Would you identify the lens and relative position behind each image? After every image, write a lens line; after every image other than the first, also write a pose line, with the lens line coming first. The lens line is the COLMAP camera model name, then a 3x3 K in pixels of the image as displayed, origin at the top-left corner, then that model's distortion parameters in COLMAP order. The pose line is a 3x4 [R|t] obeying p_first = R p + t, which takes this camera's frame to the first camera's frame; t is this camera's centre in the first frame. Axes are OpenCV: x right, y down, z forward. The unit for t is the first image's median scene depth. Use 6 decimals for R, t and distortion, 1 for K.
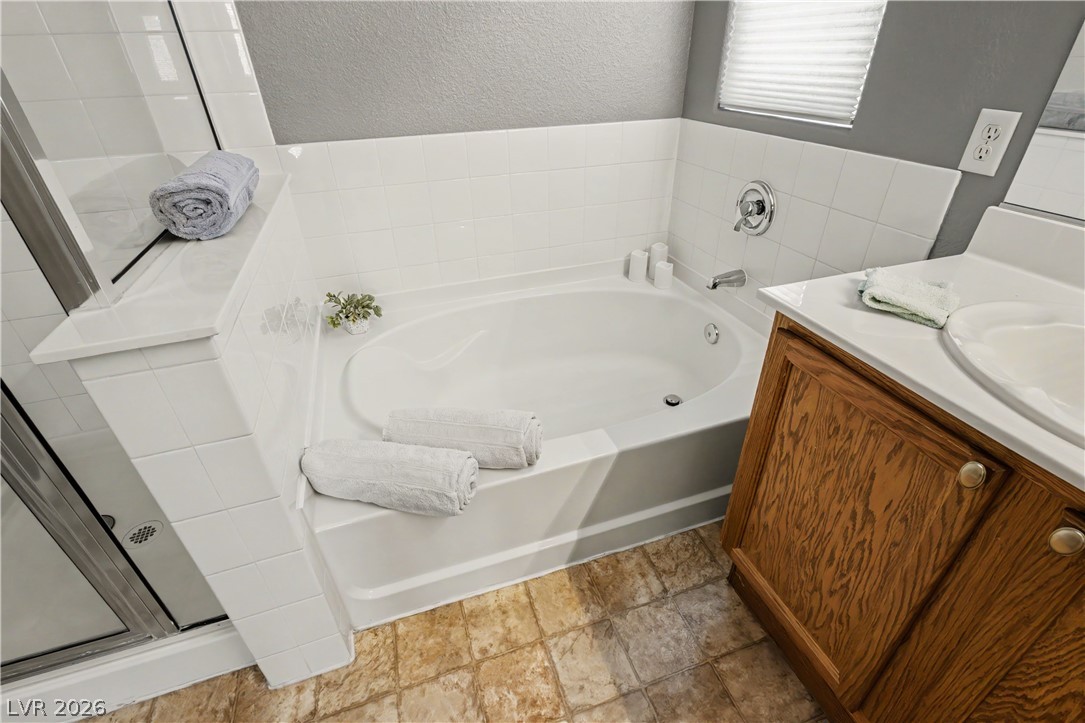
lens RADIAL K [[500.8, 0, 544.5], [0, 500.8, 360.0], [0, 0, 1]] dist [0.007721, -0.001264]
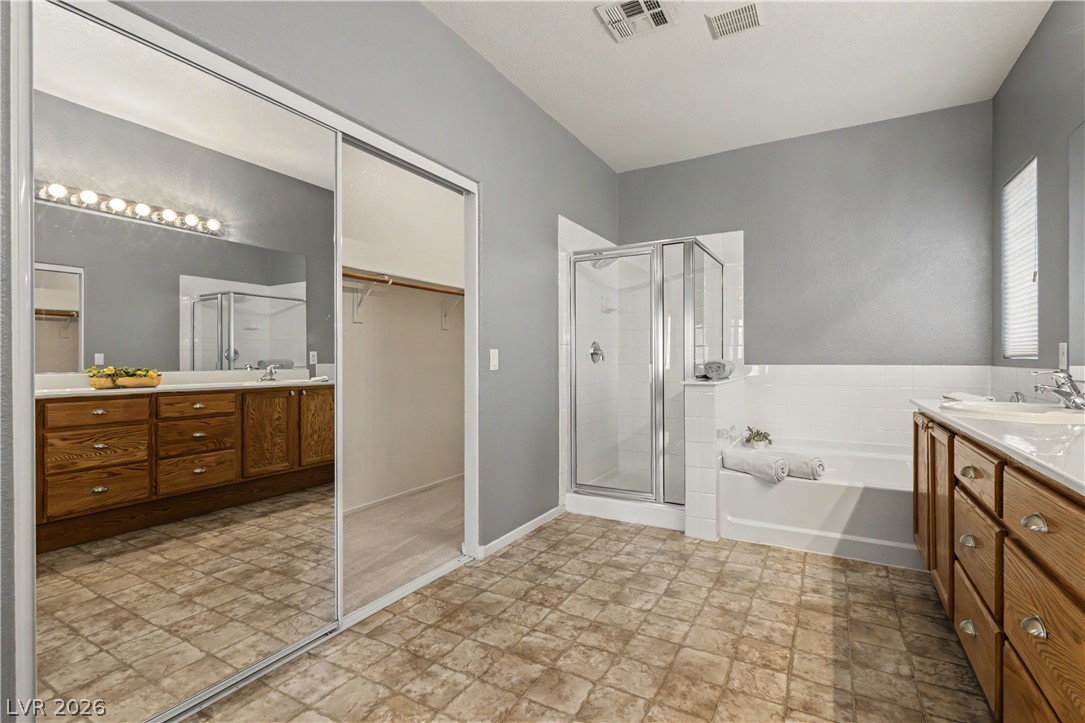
lens RADIAL K [[500.8, 0, 542.8], [0, 500.8, 359.8], [0, 0, 1]] dist [0.007721, -0.001264]
pose [[0.666330, 0.024730, -0.745247, 0.792071], [-0.405635, 0.850648, -0.334453, 0.962039], [0.625672, 0.525154, 0.576843, -1.295297]]
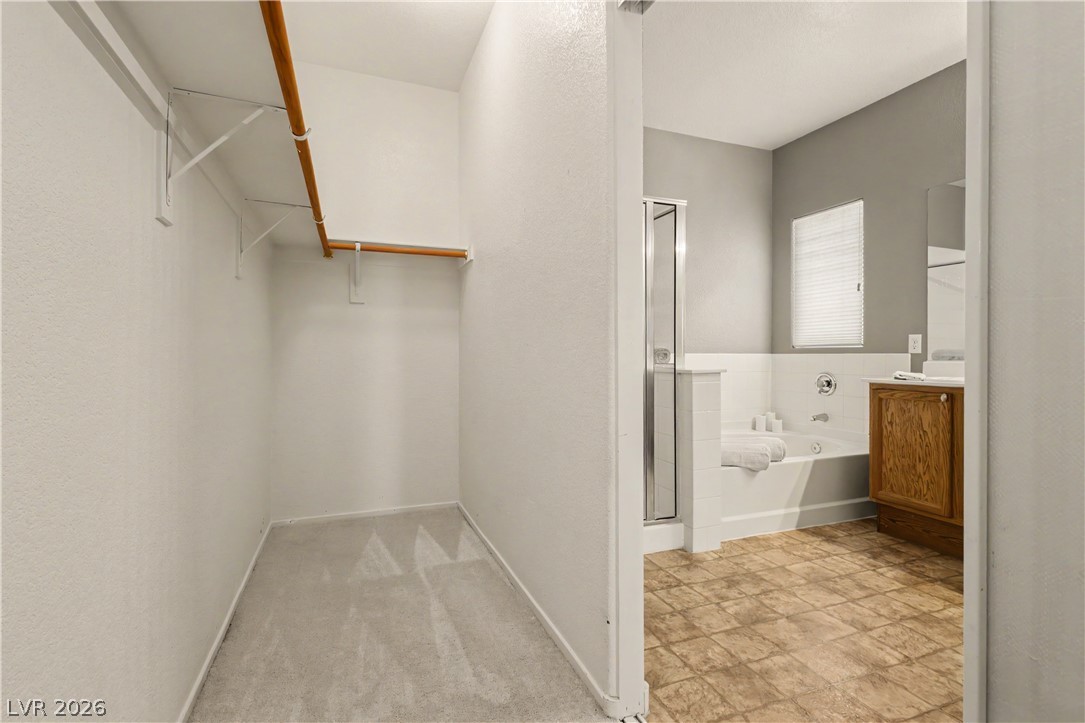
lens RADIAL K [[500.8, 0, 539.8], [0, 500.8, 353.4], [0, 0, 1]] dist [0.007721, -0.001264]
pose [[0.999021, 0.024007, 0.037145, -1.213242], [-0.000664, 0.847905, -0.530147, 0.993505], [-0.044223, 0.529604, 0.847092, -1.171879]]
